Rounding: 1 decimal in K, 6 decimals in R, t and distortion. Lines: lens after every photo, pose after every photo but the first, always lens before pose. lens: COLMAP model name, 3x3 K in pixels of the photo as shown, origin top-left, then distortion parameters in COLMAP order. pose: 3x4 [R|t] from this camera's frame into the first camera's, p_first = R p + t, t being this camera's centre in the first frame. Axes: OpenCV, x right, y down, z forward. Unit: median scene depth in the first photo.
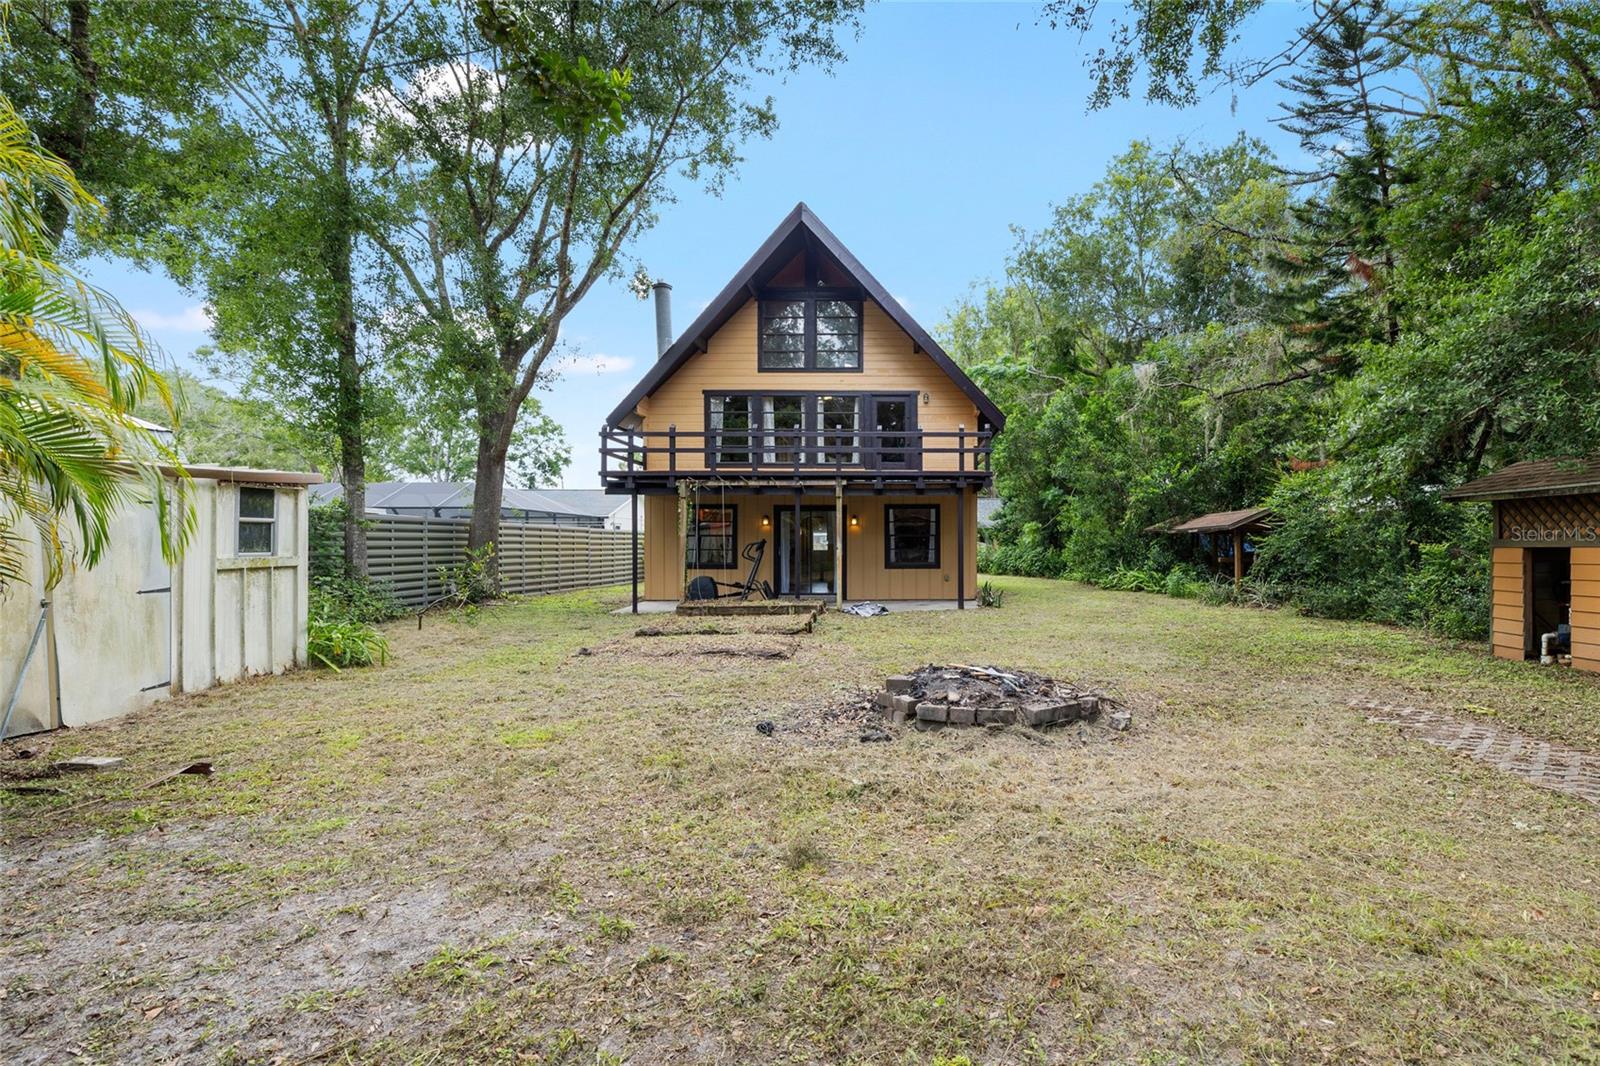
lens RADIAL K [[755.4, 0, 877.8], [0, 755.4, 540.8], [0, 0, 1]] dist [0.016038, -0.000096]
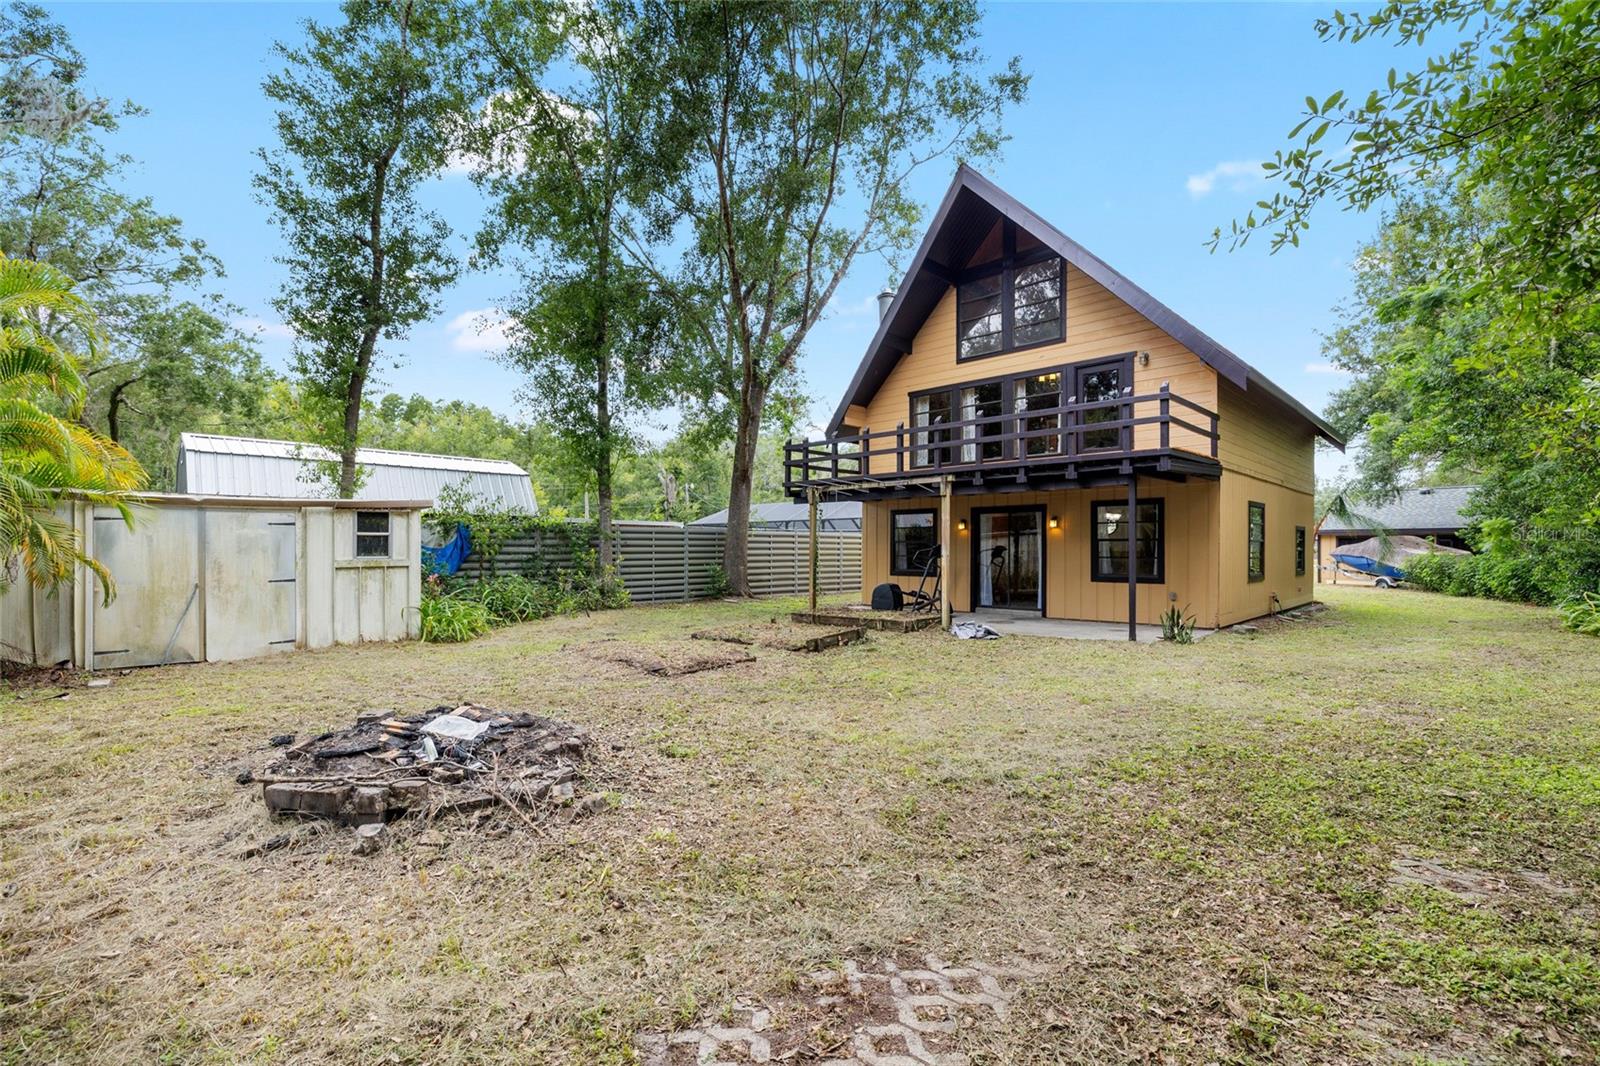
lens RADIAL K [[716.5, 0, 805.7], [0, 716.5, 549.0], [0, 0, 1]] dist [-0.001779, -0.000129]
pose [[0.735026, 0.000029, -0.678039, 0.385227], [0.002211, 0.999995, 0.002439, -0.000237], [0.678035, -0.003292, 0.735022, 0.302594]]
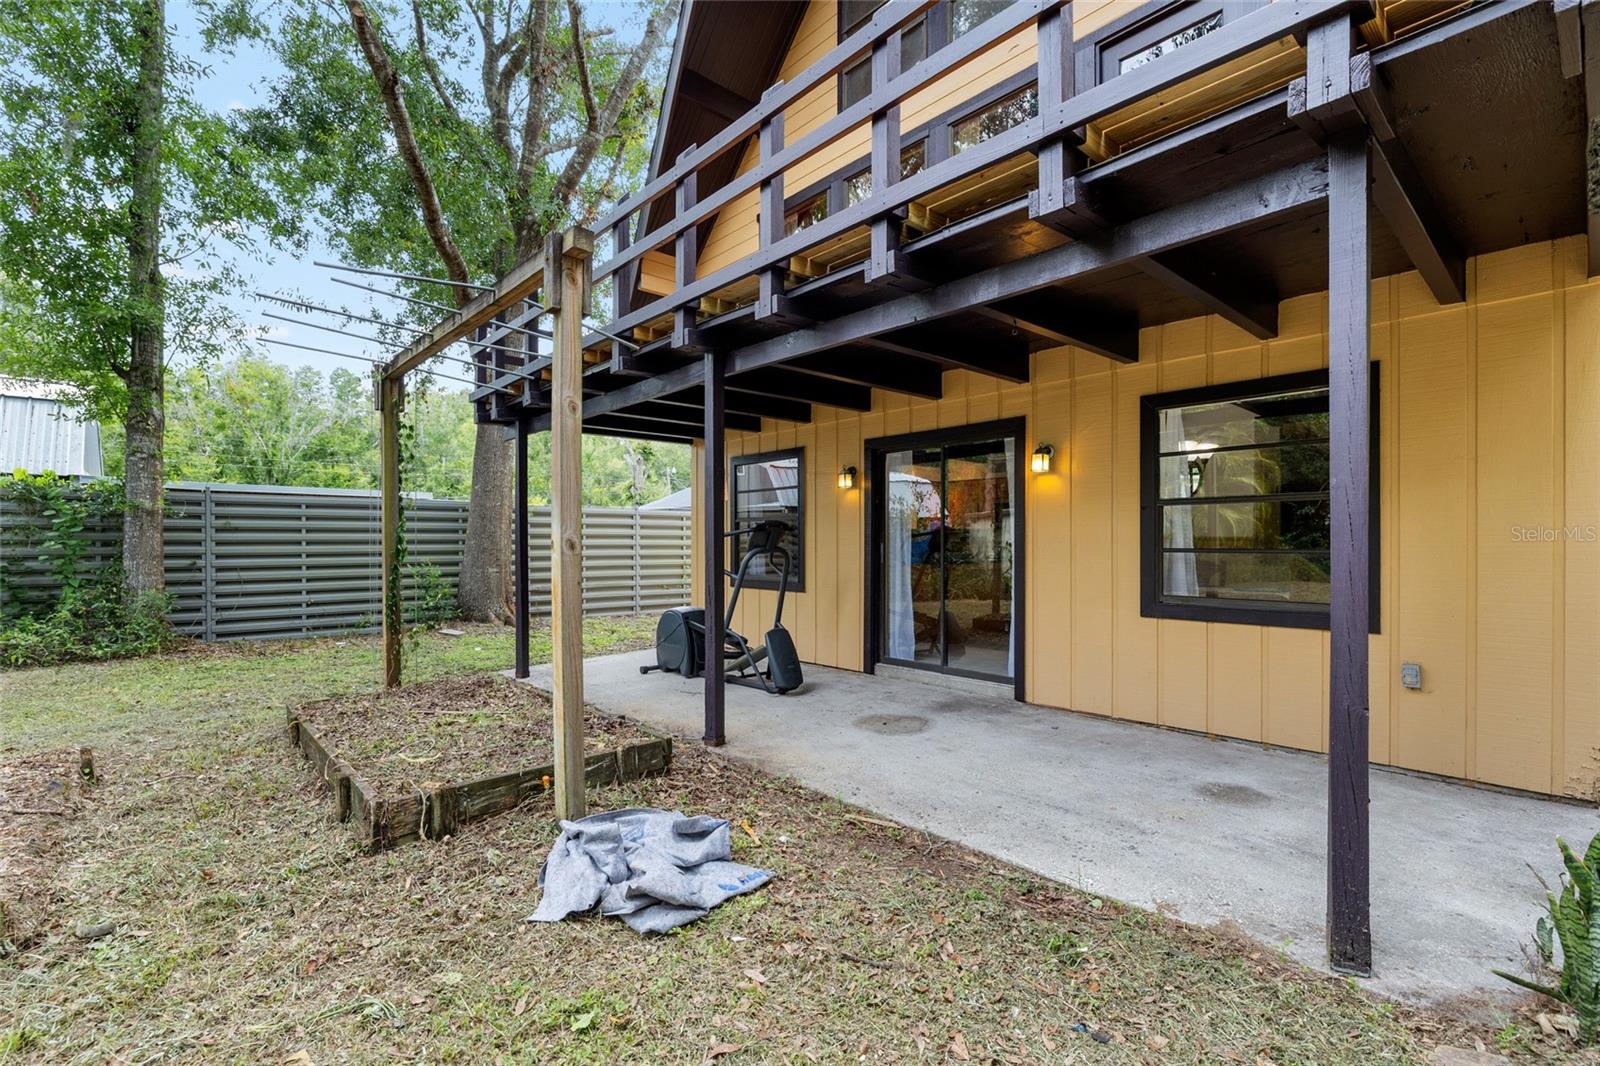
lens RADIAL K [[716.5, 0, 805.7], [0, 716.5, 549.0], [0, 0, 1]] dist [-0.001779, -0.000129]
pose [[0.692725, 0.006453, -0.721173, 0.150949], [0.004982, 0.999893, 0.013732, 0.007728], [0.721185, -0.013106, 0.692619, 0.916178]]
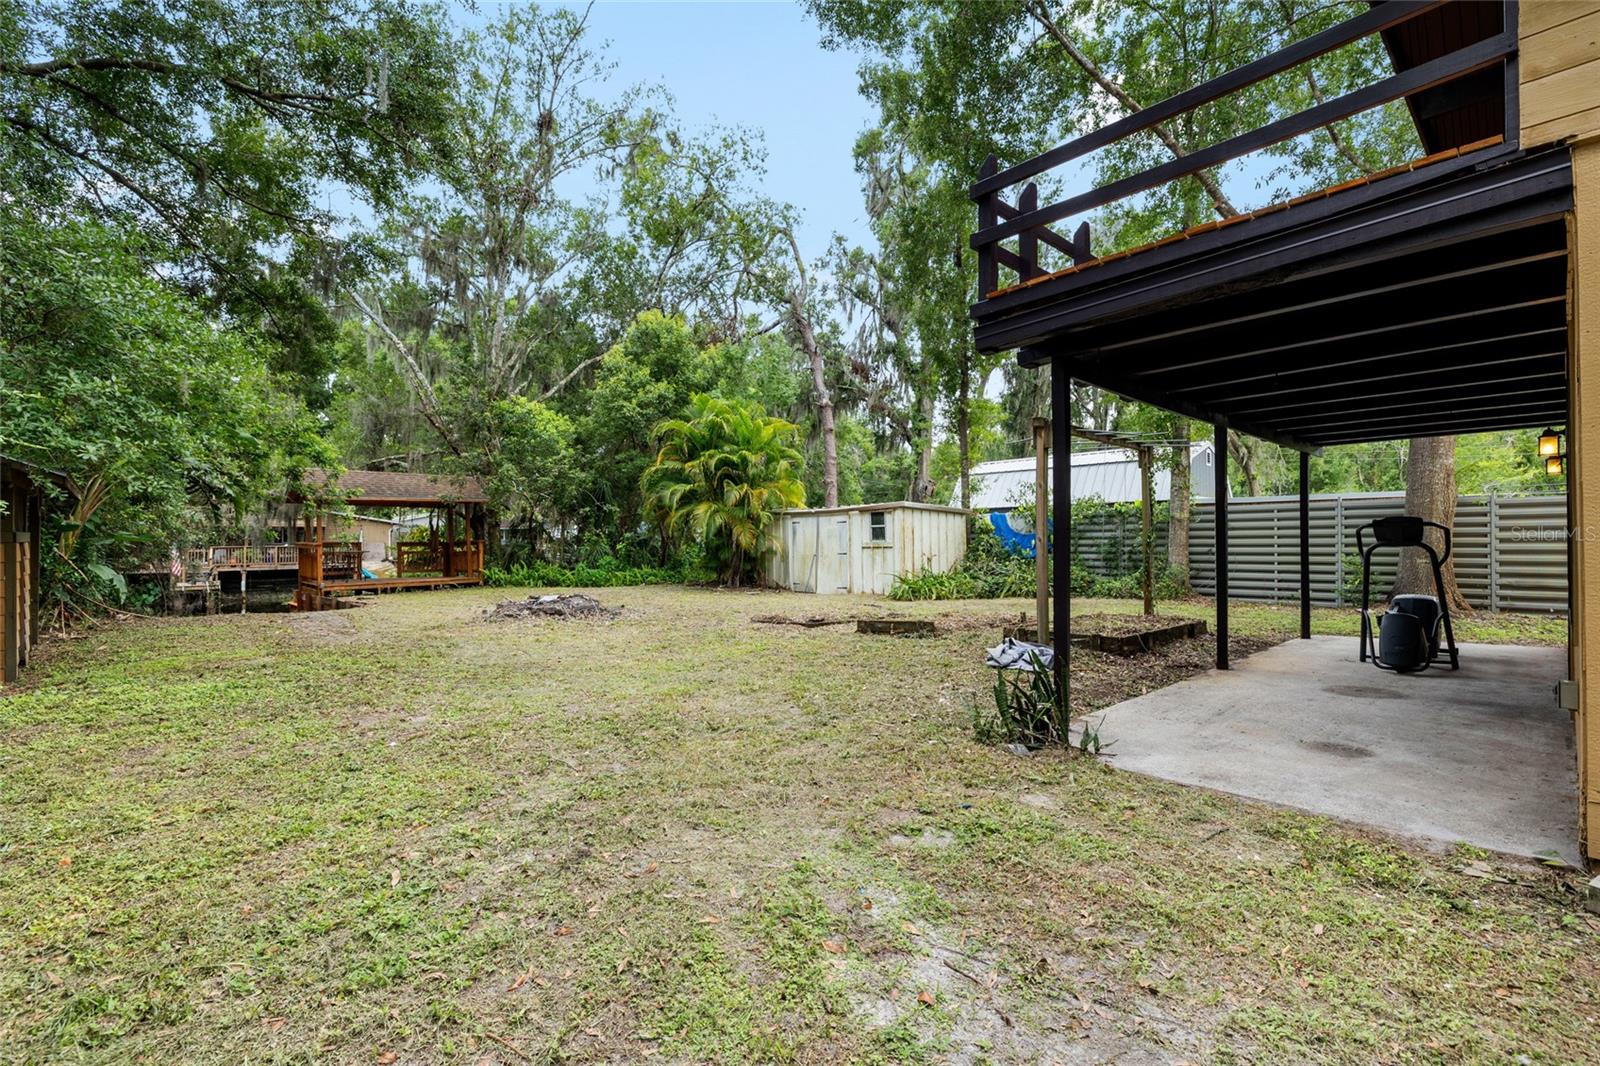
lens RADIAL K [[716.5, 0, 805.7], [0, 716.5, 549.0], [0, 0, 1]] dist [-0.001779, -0.000129]
pose [[-0.712167, 0.013480, -0.701881, 0.466341], [0.009116, 0.999909, 0.009955, 0.009730], [0.701951, 0.000691, -0.712225, 1.294514]]
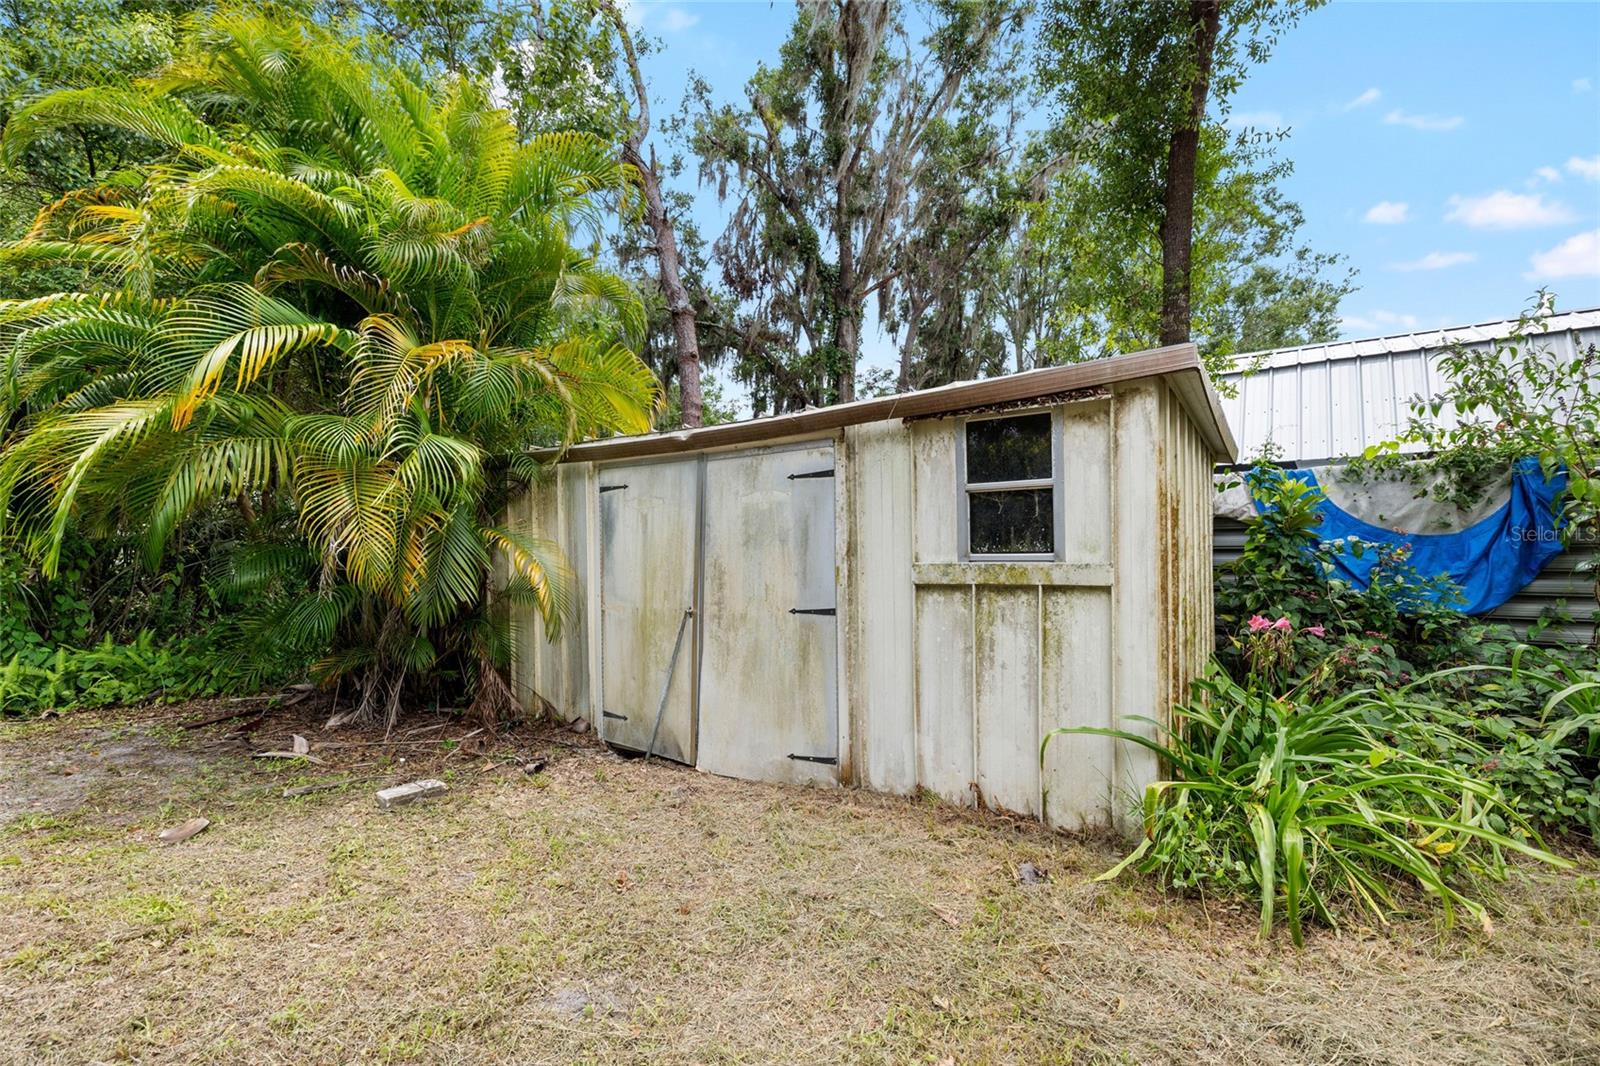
lens RADIAL K [[716.5, 0, 805.7], [0, 716.5, 549.0], [0, 0, 1]] dist [-0.001779, -0.000129]
pose [[-0.538757, -0.004843, -0.842447, -0.198078], [0.007243, 0.999920, -0.010381, 0.008632], [0.842430, -0.011695, -0.538679, 0.614843]]
